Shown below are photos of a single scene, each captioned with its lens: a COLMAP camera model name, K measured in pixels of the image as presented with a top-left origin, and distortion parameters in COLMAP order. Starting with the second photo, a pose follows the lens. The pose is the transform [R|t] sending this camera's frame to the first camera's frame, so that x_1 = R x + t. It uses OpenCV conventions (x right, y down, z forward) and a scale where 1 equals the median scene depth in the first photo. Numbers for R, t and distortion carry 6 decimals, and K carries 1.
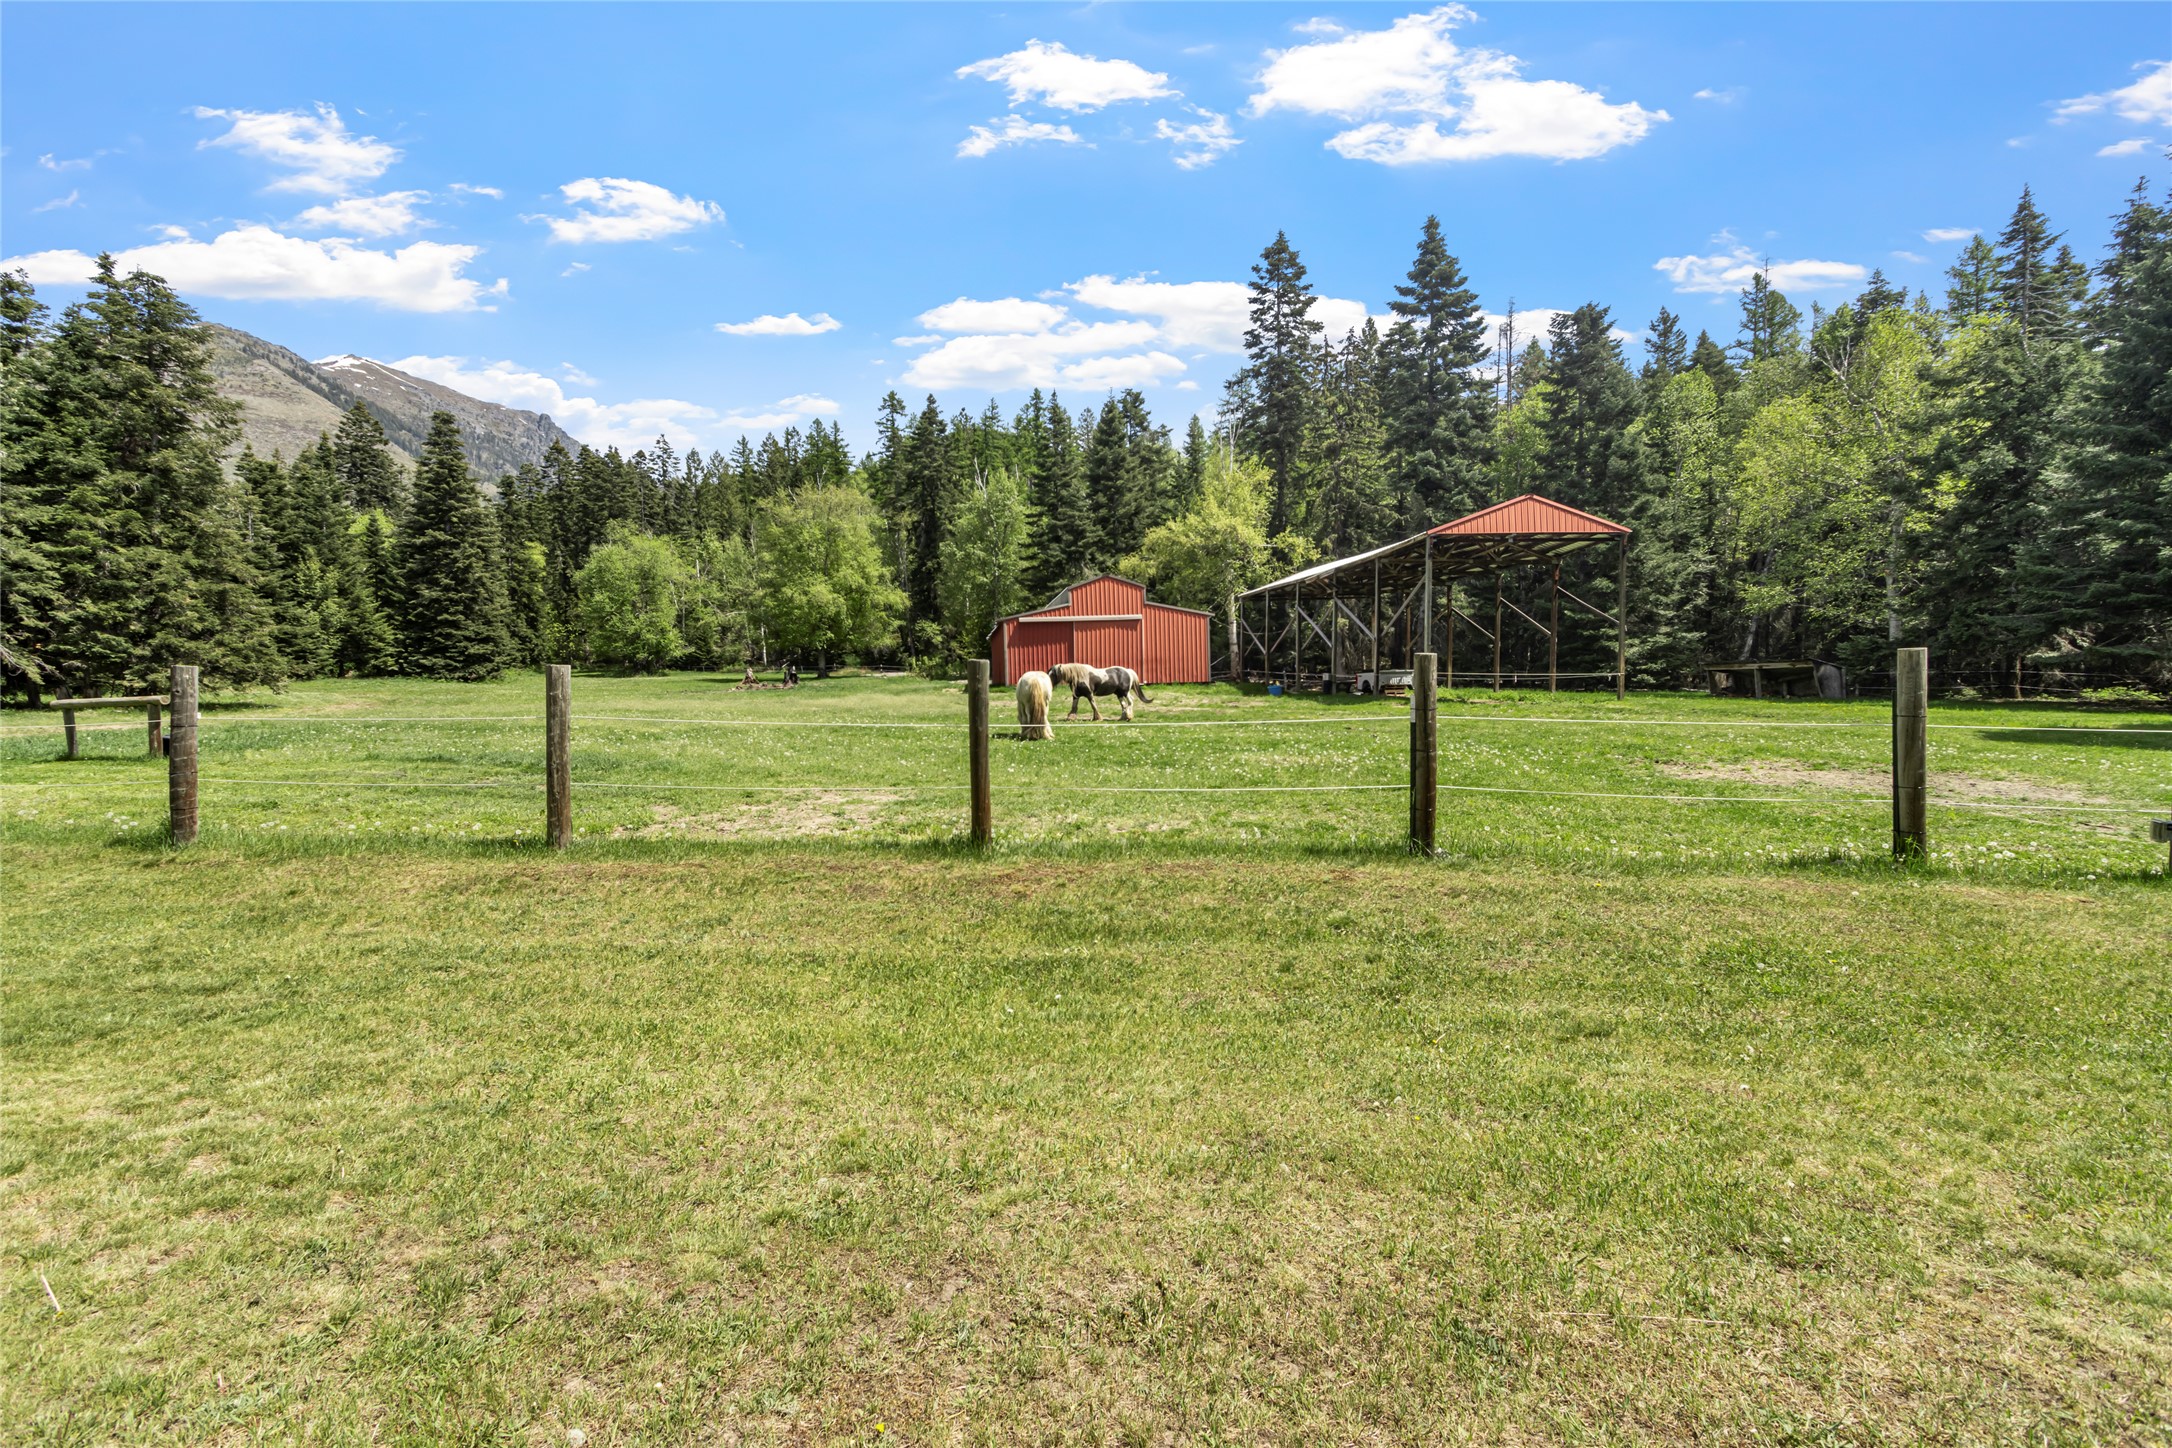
lens RADIAL K [[995.9, 0, 1051.2], [0, 995.9, 716.5], [0, 0, 1]] dist [0.002026, -0.000441]
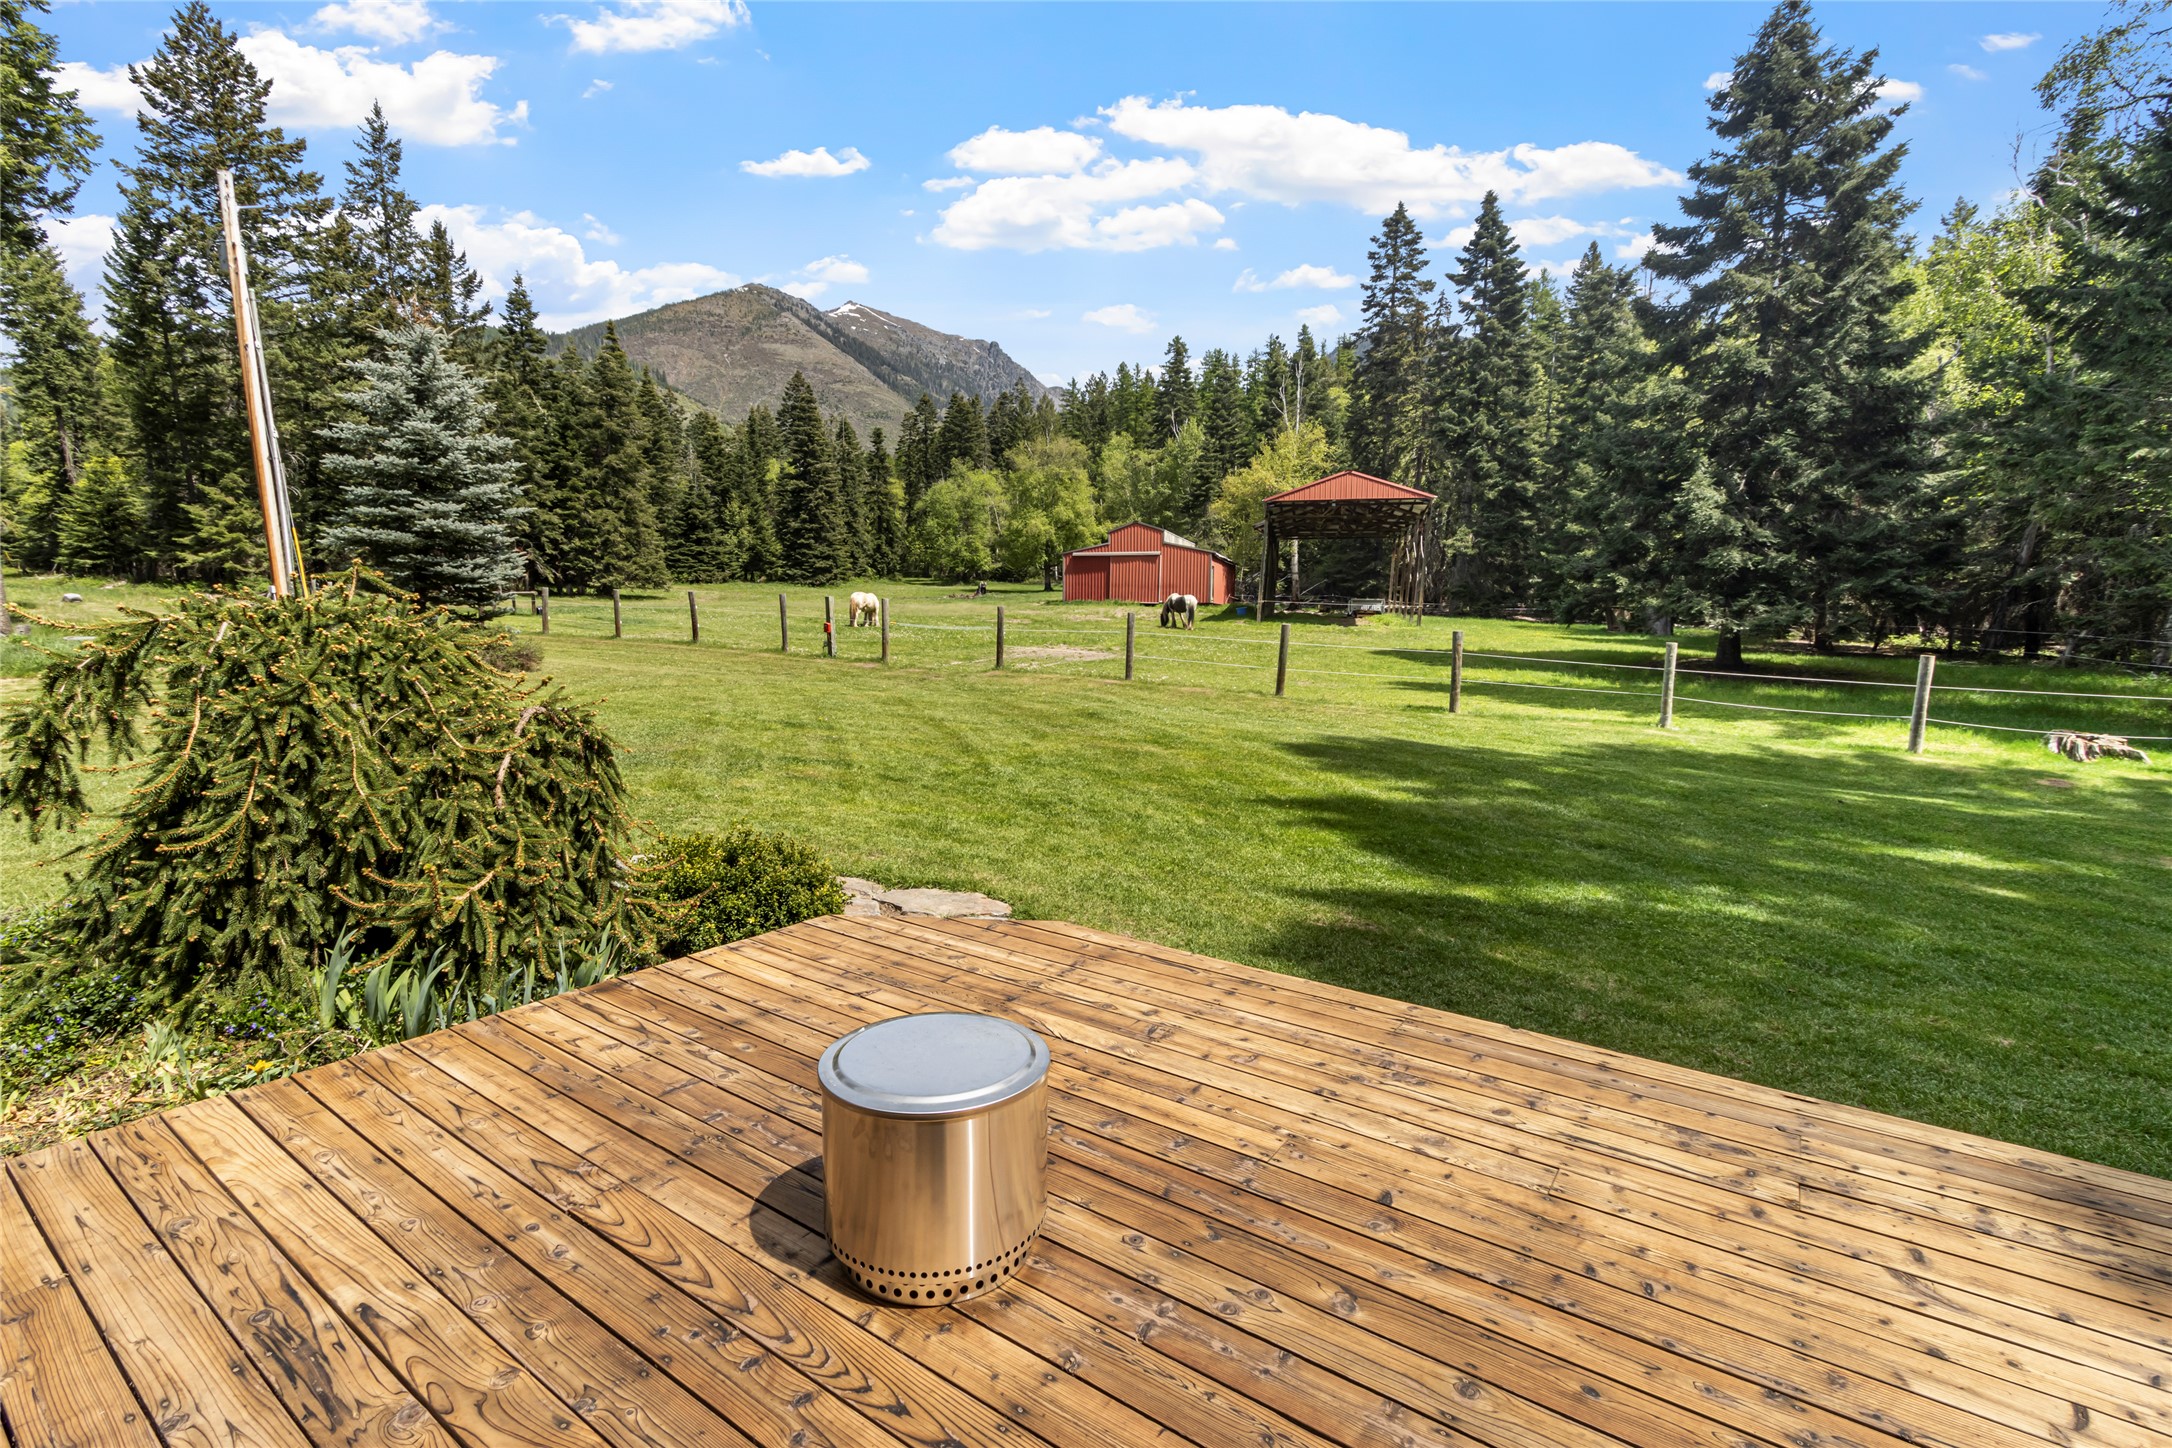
lens RADIAL K [[995.9, 0, 1051.2], [0, 995.9, 716.5], [0, 0, 1]] dist [0.002026, -0.000441]
pose [[0.915345, 0.078634, -0.394918, 0.306158], [-0.044028, 0.994412, 0.095954, -0.001346], [0.400256, -0.070444, 0.913692, -0.190010]]
